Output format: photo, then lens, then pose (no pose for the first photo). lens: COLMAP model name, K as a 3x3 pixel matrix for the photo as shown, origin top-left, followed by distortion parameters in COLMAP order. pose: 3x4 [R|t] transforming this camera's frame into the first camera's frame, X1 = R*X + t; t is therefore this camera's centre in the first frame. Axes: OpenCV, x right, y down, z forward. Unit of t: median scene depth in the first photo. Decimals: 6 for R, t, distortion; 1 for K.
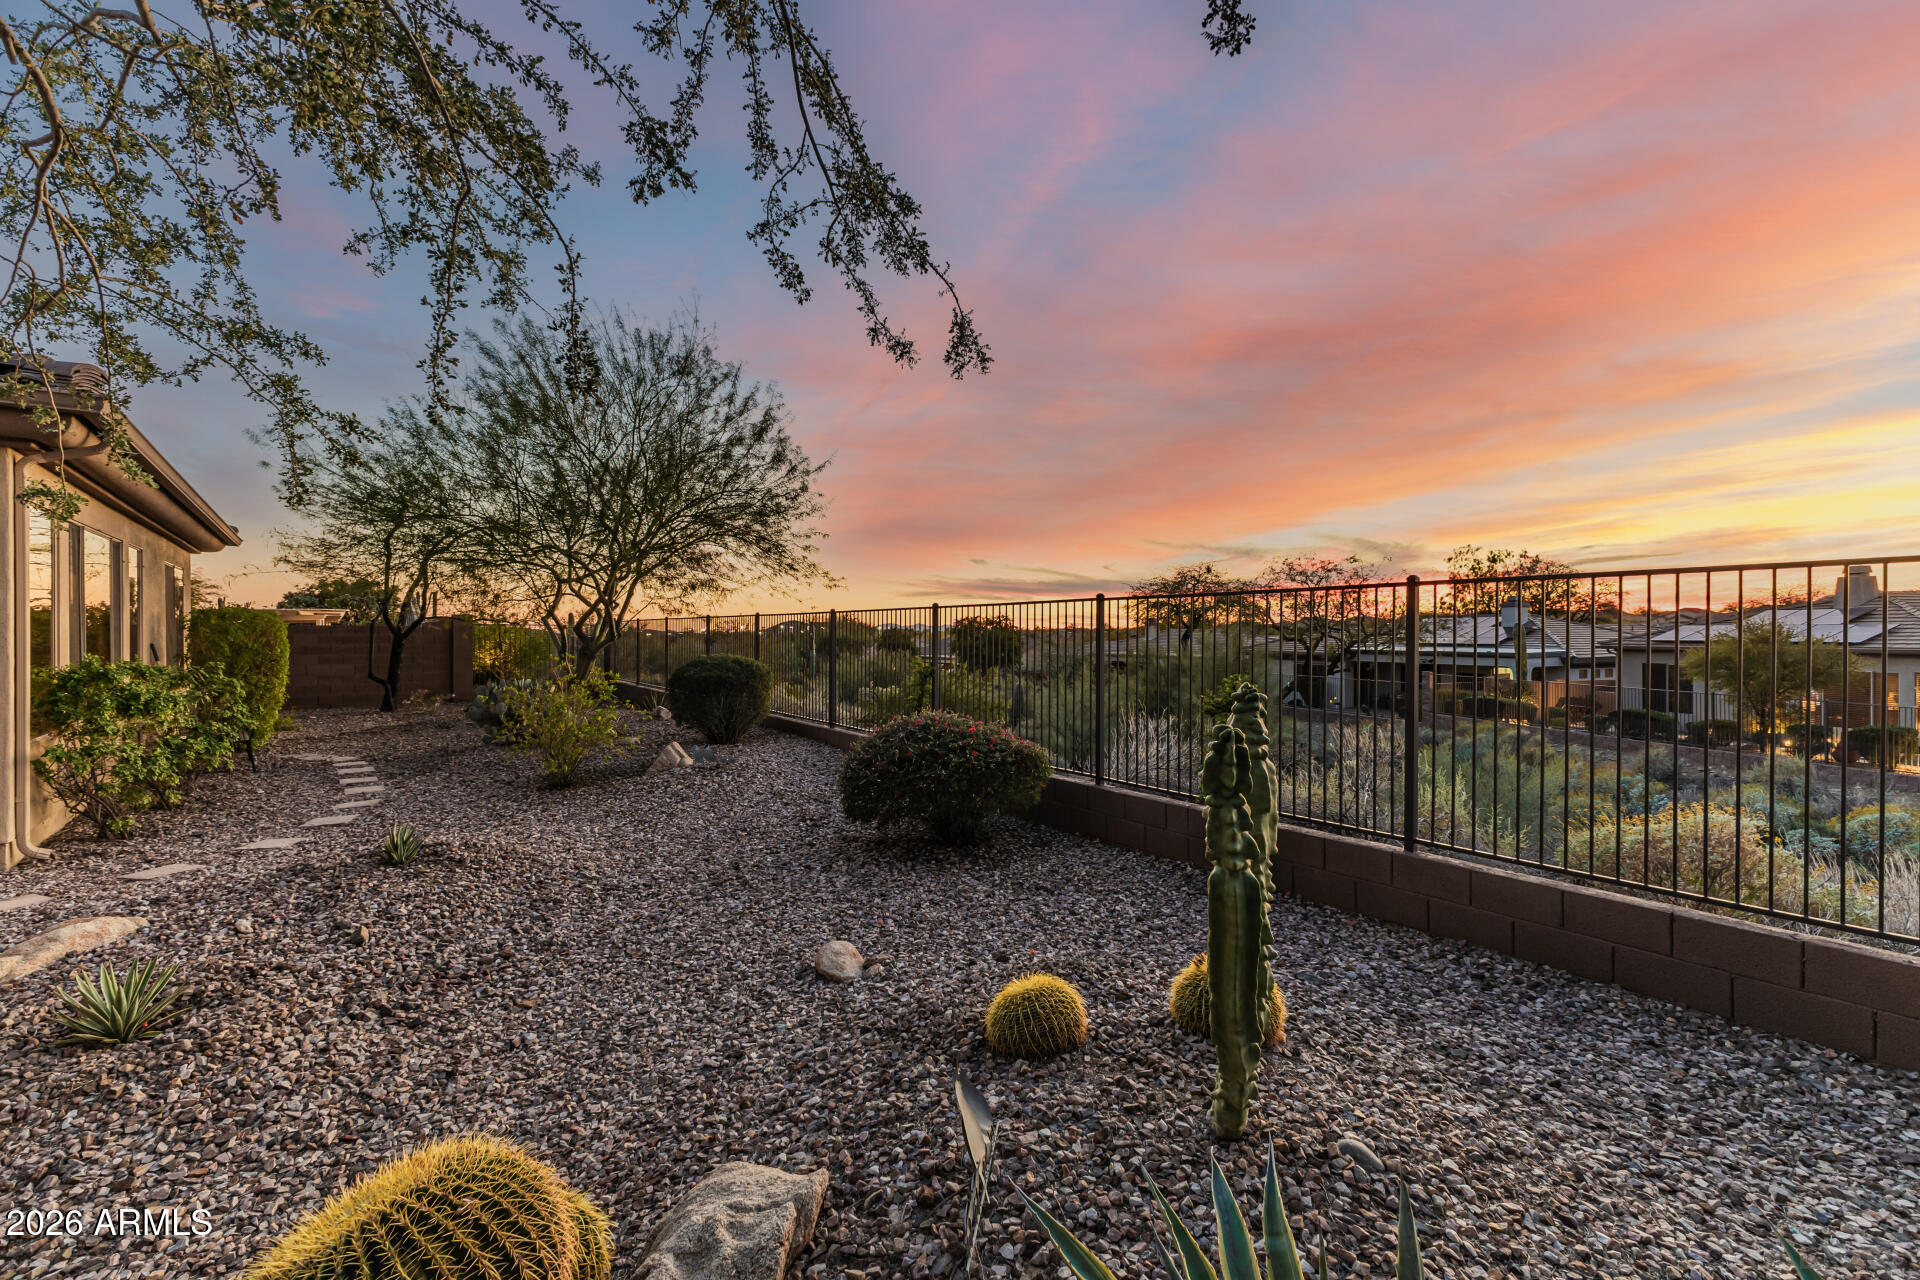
lens RADIAL K [[836.6, 0, 959.9], [0, 836.6, 633.1], [0, 0, 1]] dist [-0.002057, 0.004562]
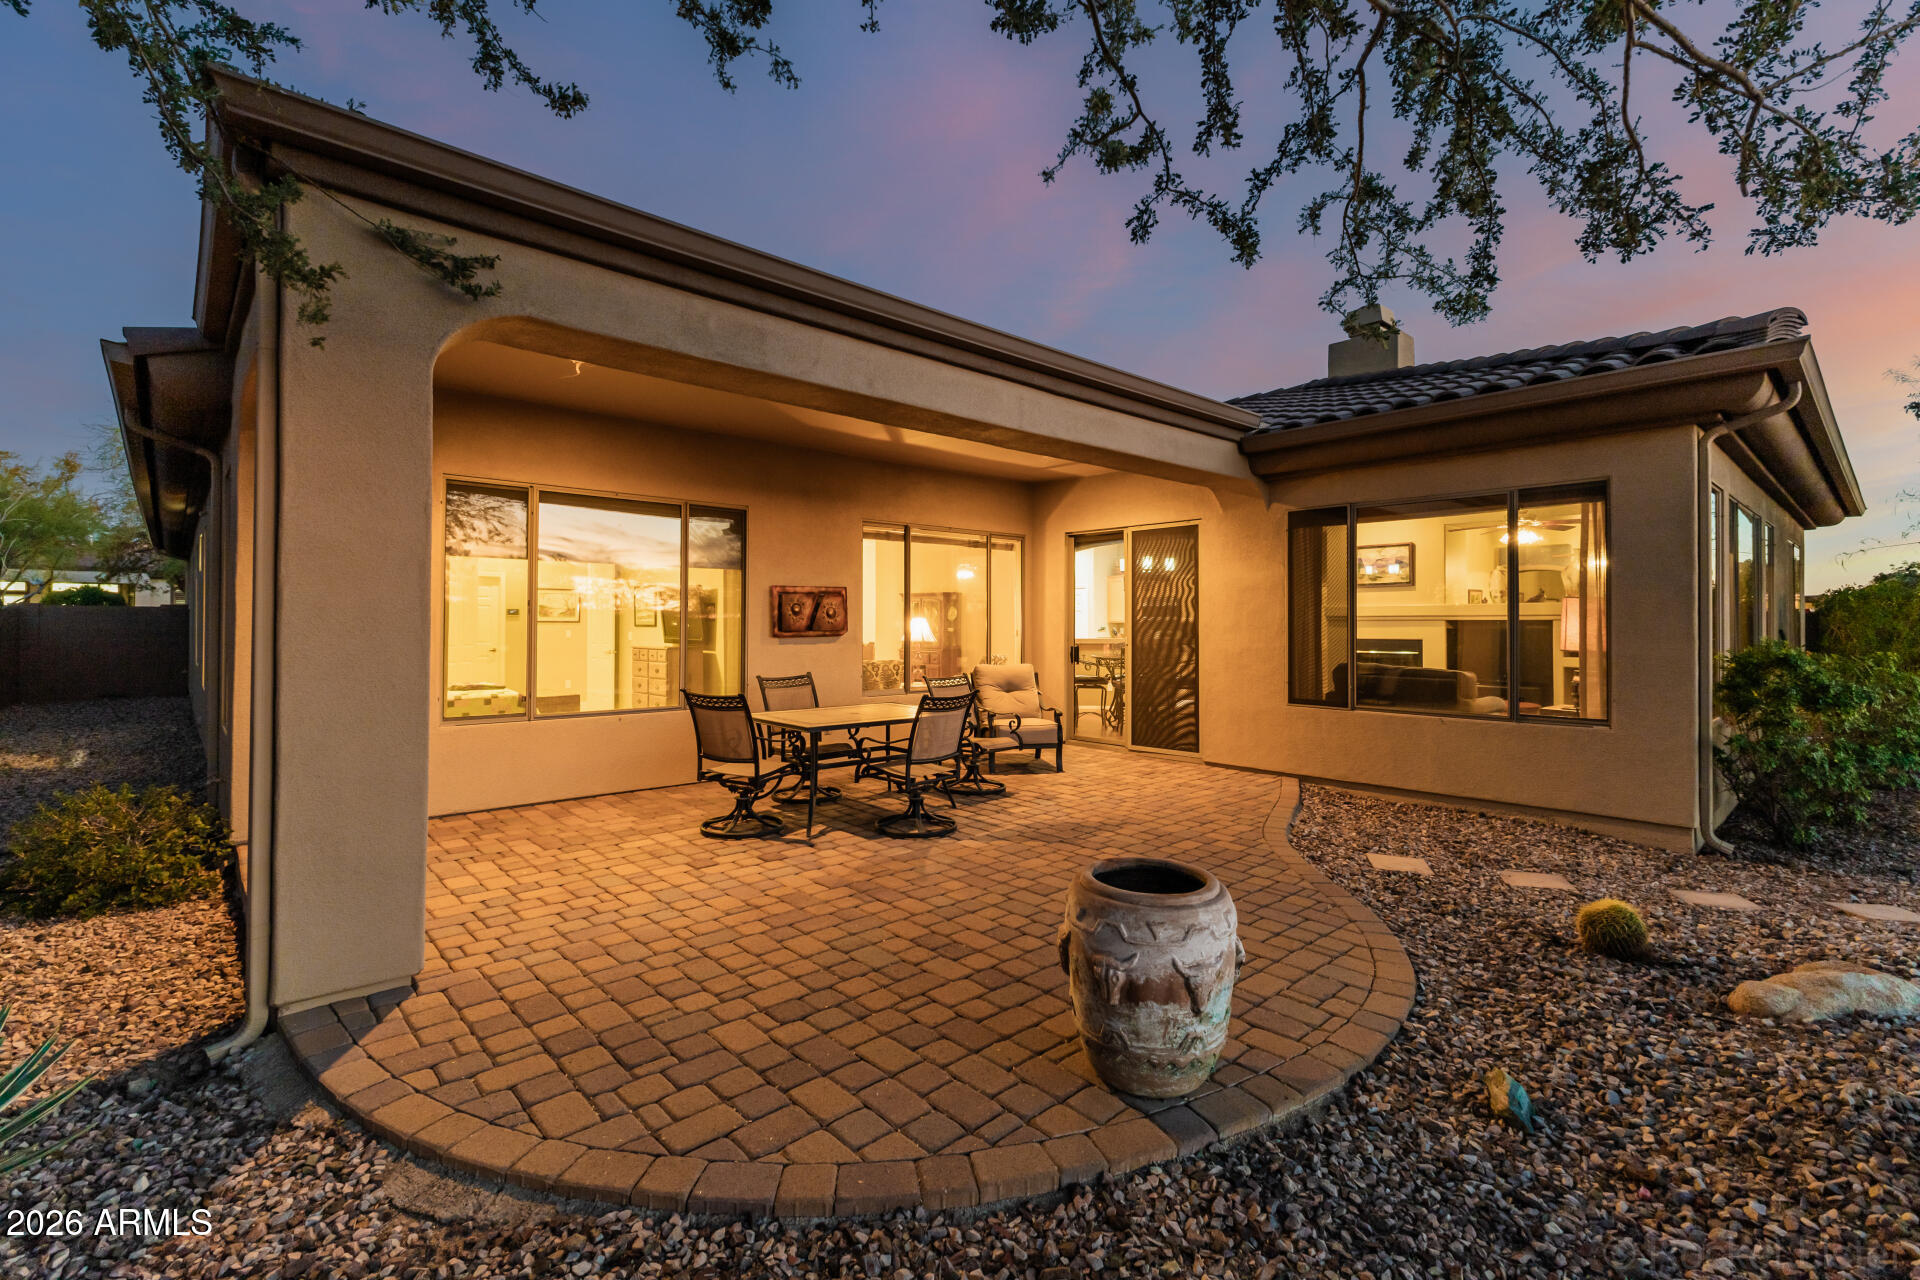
lens RADIAL K [[851.5, 0, 965.0], [0, 851.5, 623.7], [0, 0, 1]] dist [0.010608, -0.001188]
pose [[0.096955, 0.001671, -0.995287, -0.203118], [-0.002186, 0.999997, 0.001466, 0.010671], [0.995286, 0.002033, 0.096959, 0.052944]]
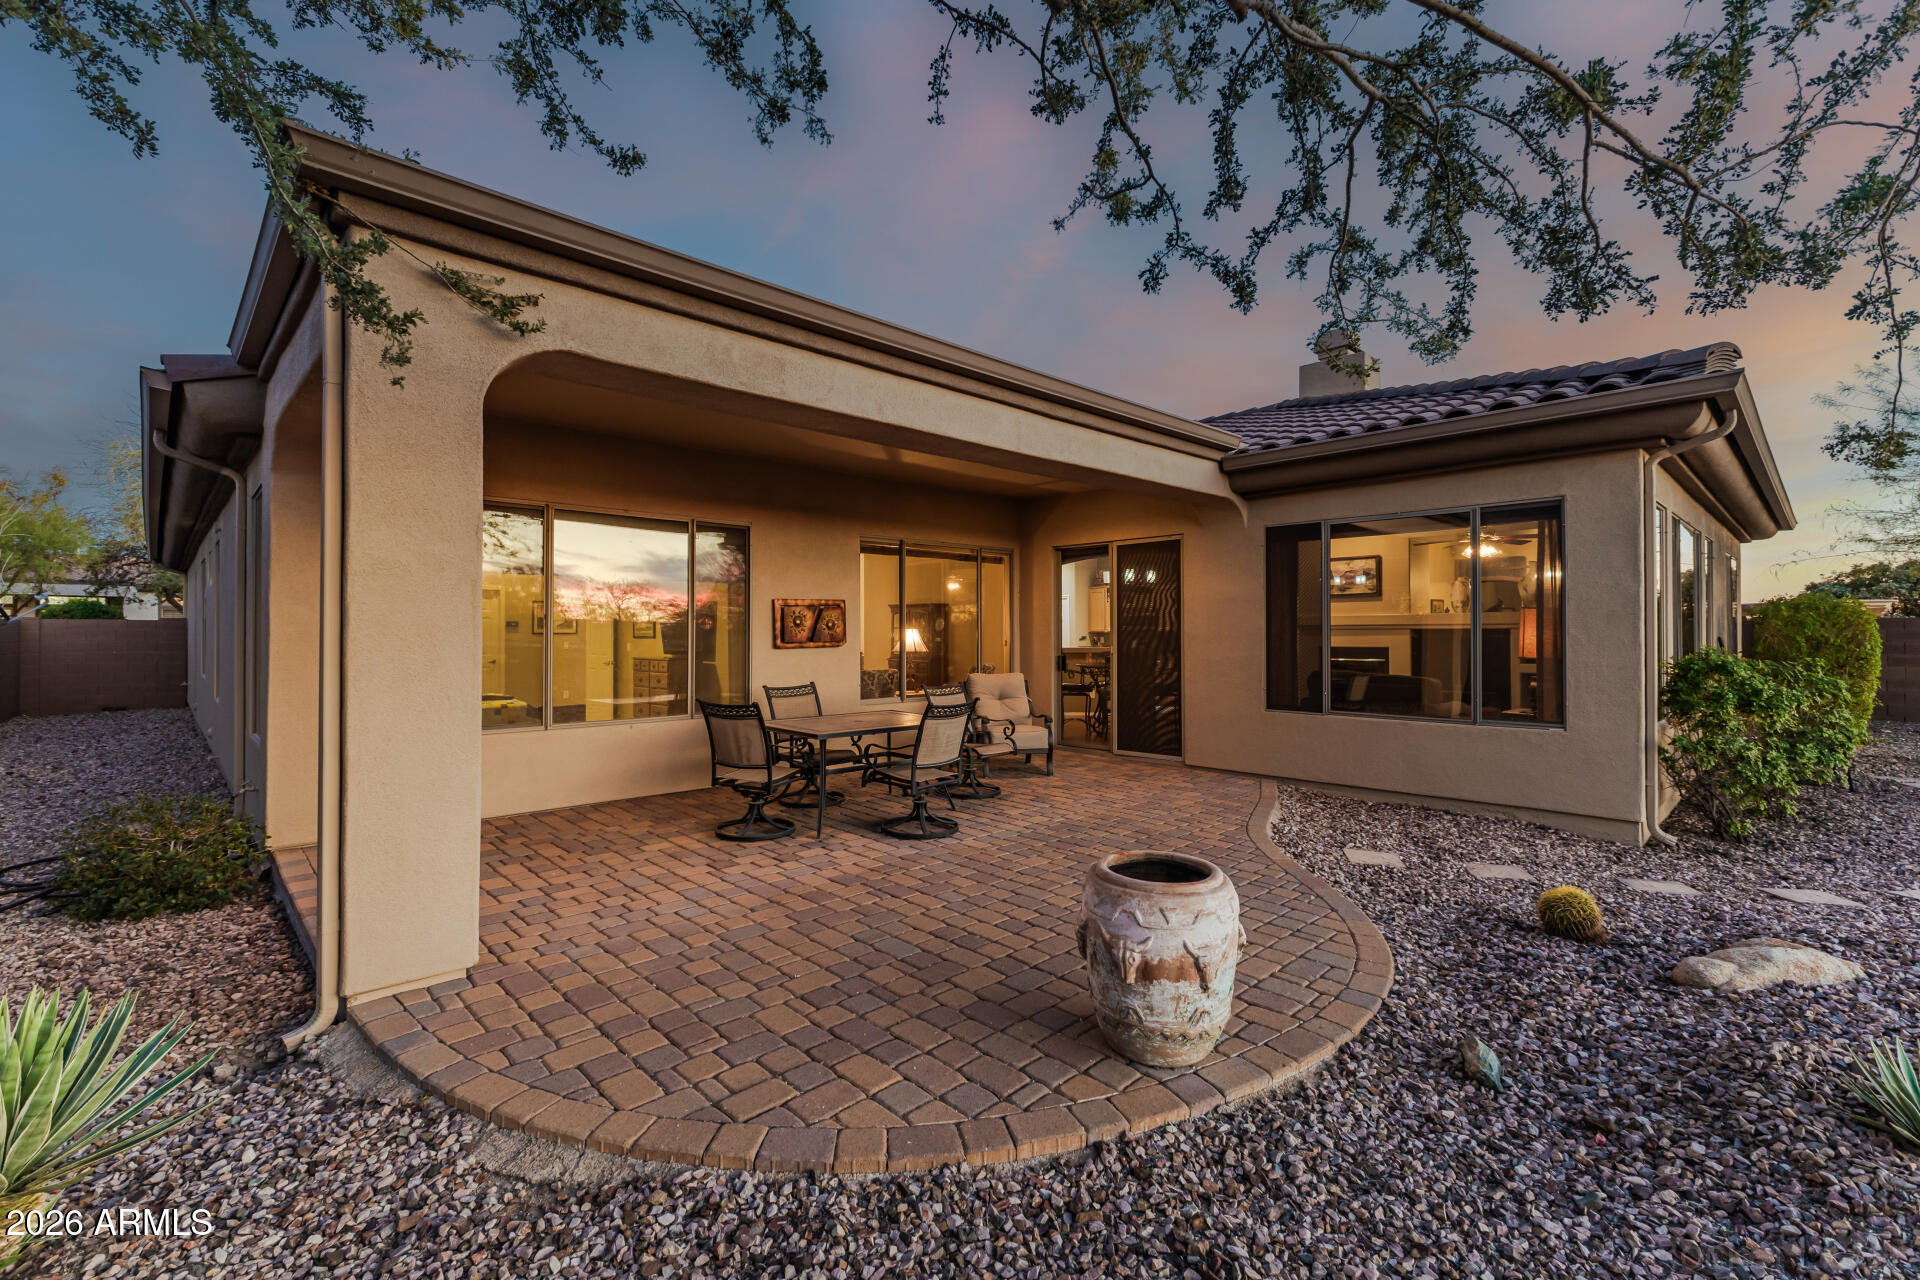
lens RADIAL K [[836.6, 0, 959.9], [0, 836.6, 633.1], [0, 0, 1]] dist [-0.002057, 0.004562]
pose [[0.119729, 0.002074, -0.992805, -0.173094], [0.001444, 0.999996, 0.002263, 0.007021], [0.992806, -0.001705, 0.119725, 0.019700]]
